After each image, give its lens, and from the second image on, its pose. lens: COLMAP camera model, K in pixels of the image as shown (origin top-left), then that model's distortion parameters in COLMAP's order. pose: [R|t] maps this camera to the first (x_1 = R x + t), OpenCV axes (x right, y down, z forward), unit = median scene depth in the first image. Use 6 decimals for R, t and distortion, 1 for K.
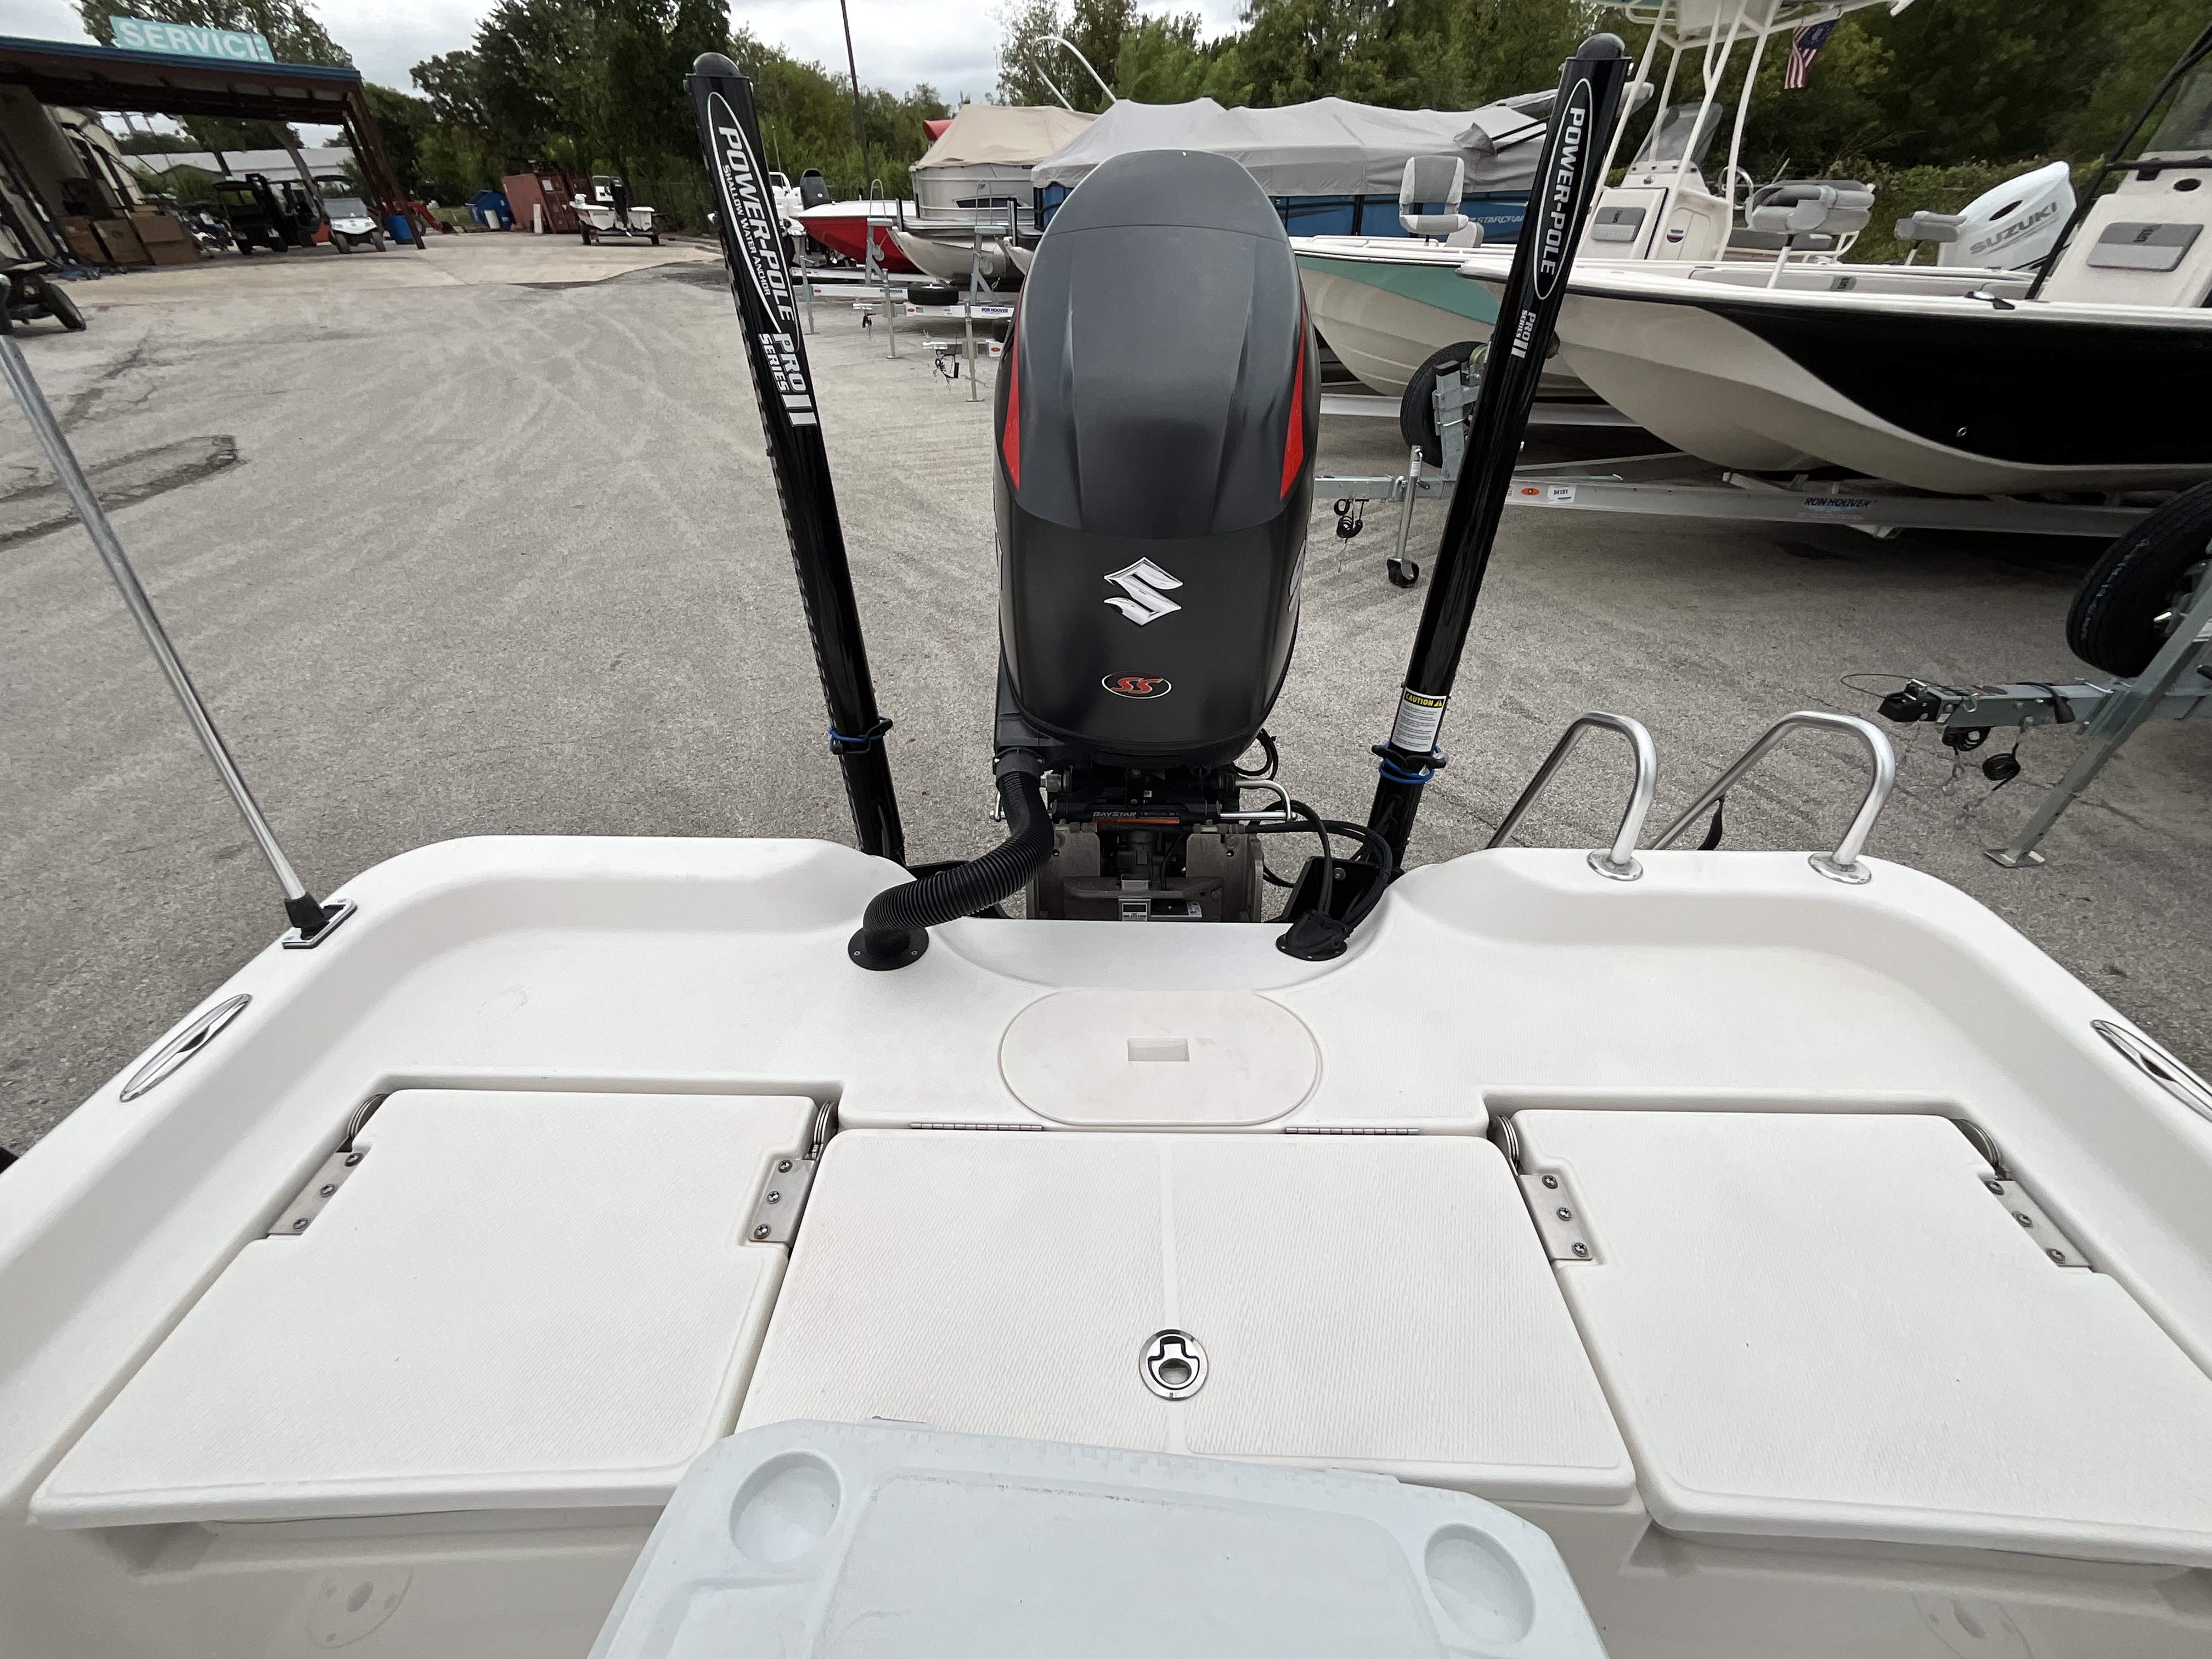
lens RADIAL K [[891.7, 0, 1106.1], [0, 891.7, 830.9], [0, 0, 1]] dist [0.009021, -0.004276]
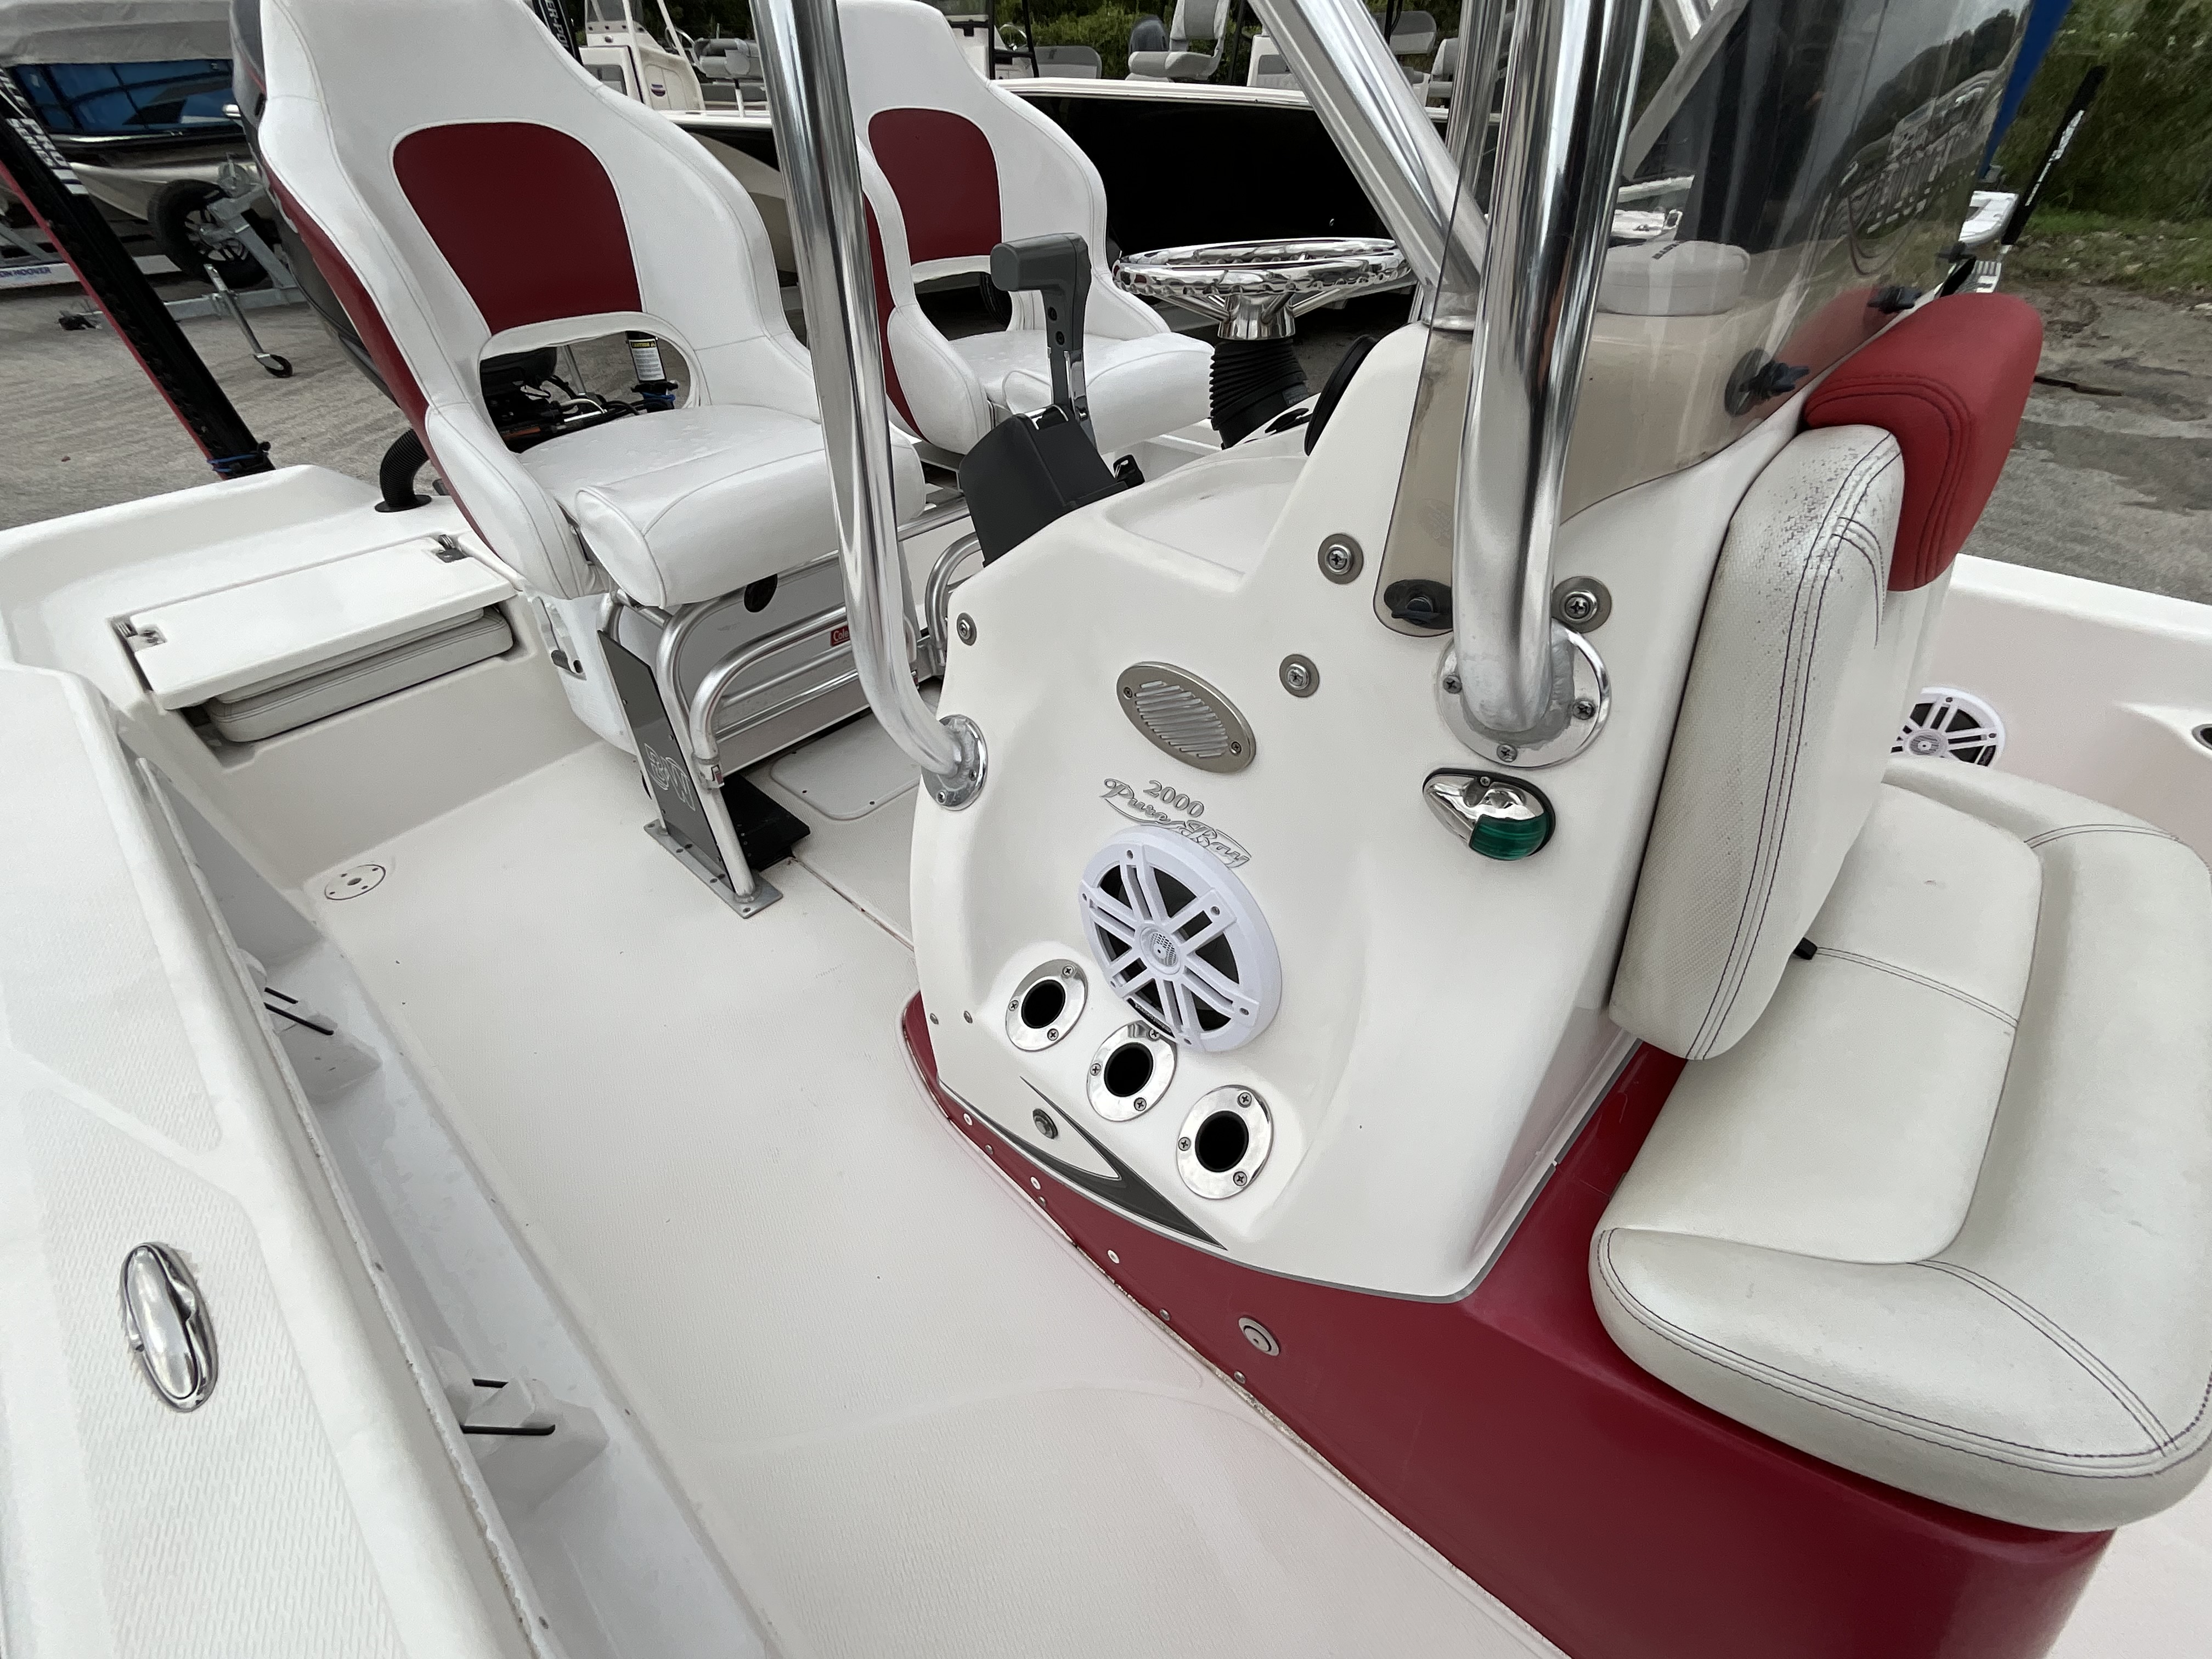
lens RADIAL K [[910.5, 0, 1101.8], [0, 910.5, 828.3], [0, 0, 1]] dist [0.003682, -0.002161]
pose [[0.665931, -0.485499, 0.566415, -0.136369], [0.441502, 0.868499, 0.225356, 0.180910], [-0.601341, 0.100002, 0.792710, -0.220880]]
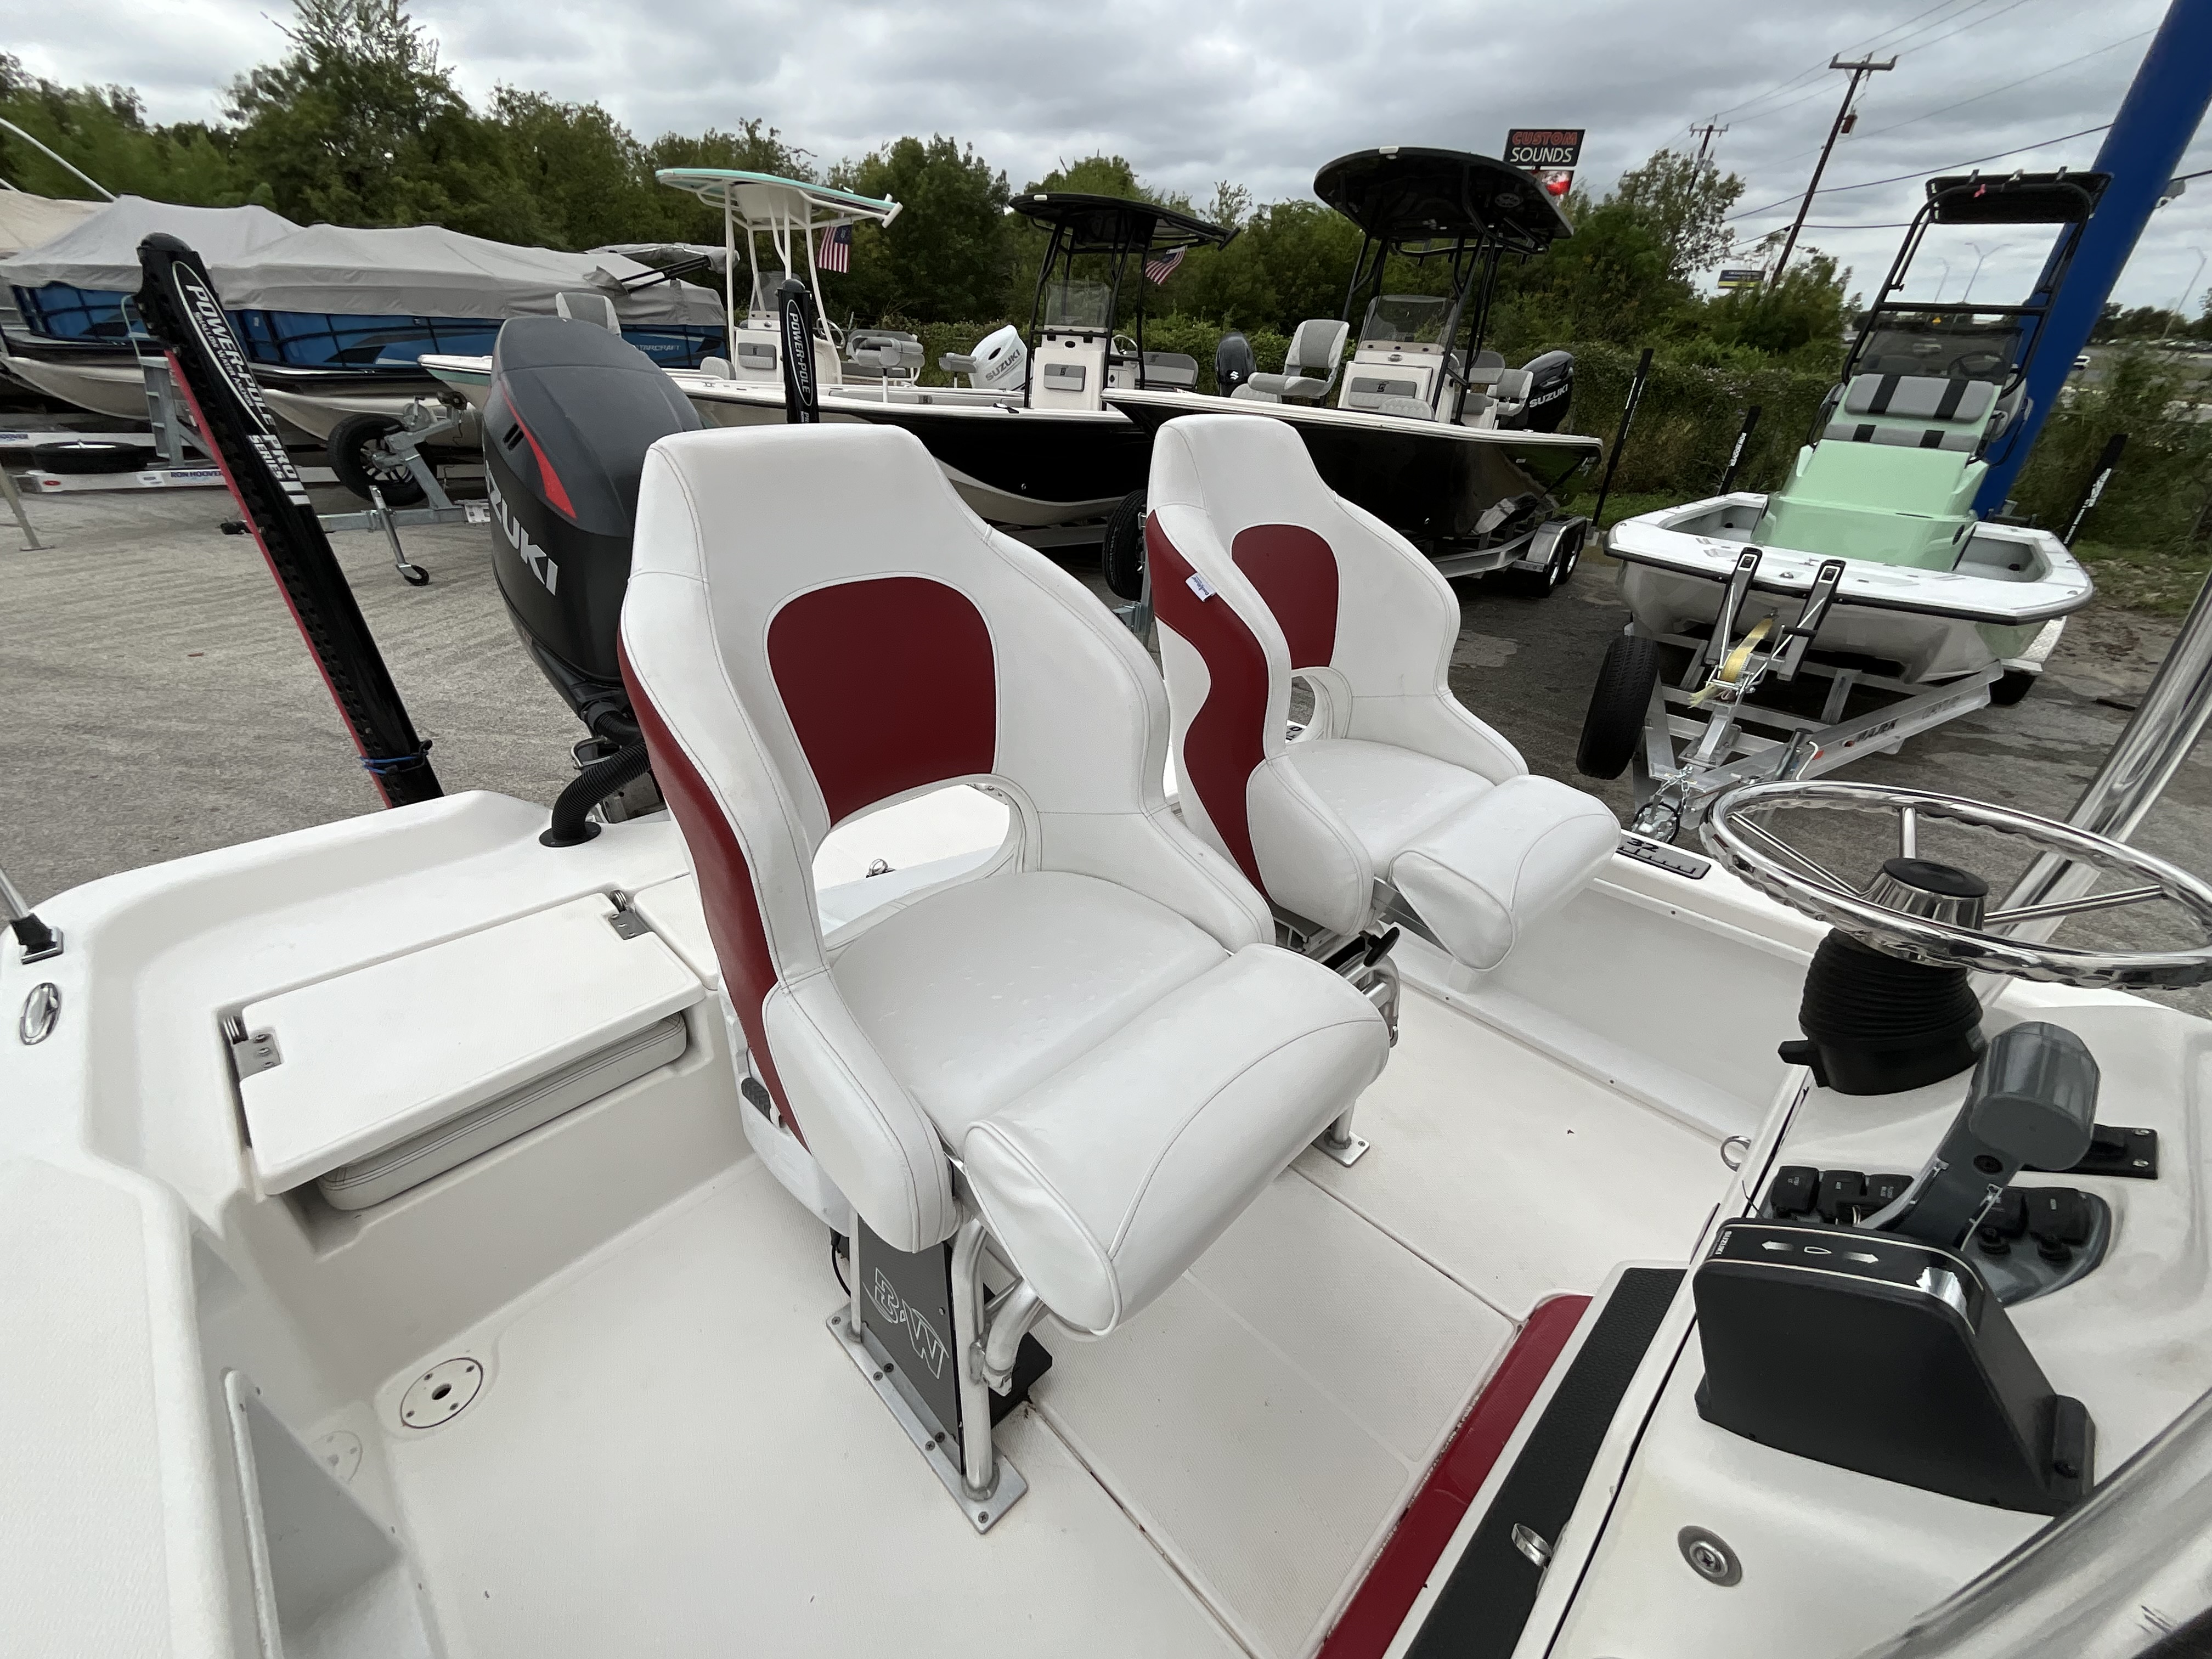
lens RADIAL K [[891.7, 0, 1105.1], [0, 891.7, 828.4], [0, 0, 1]] dist [0.009021, -0.004276]
pose [[0.698737, -0.311938, 0.643786, -0.124229], [0.376435, 0.925583, 0.039912, 0.084314], [-0.608328, 0.214456, 0.764164, -0.135760]]
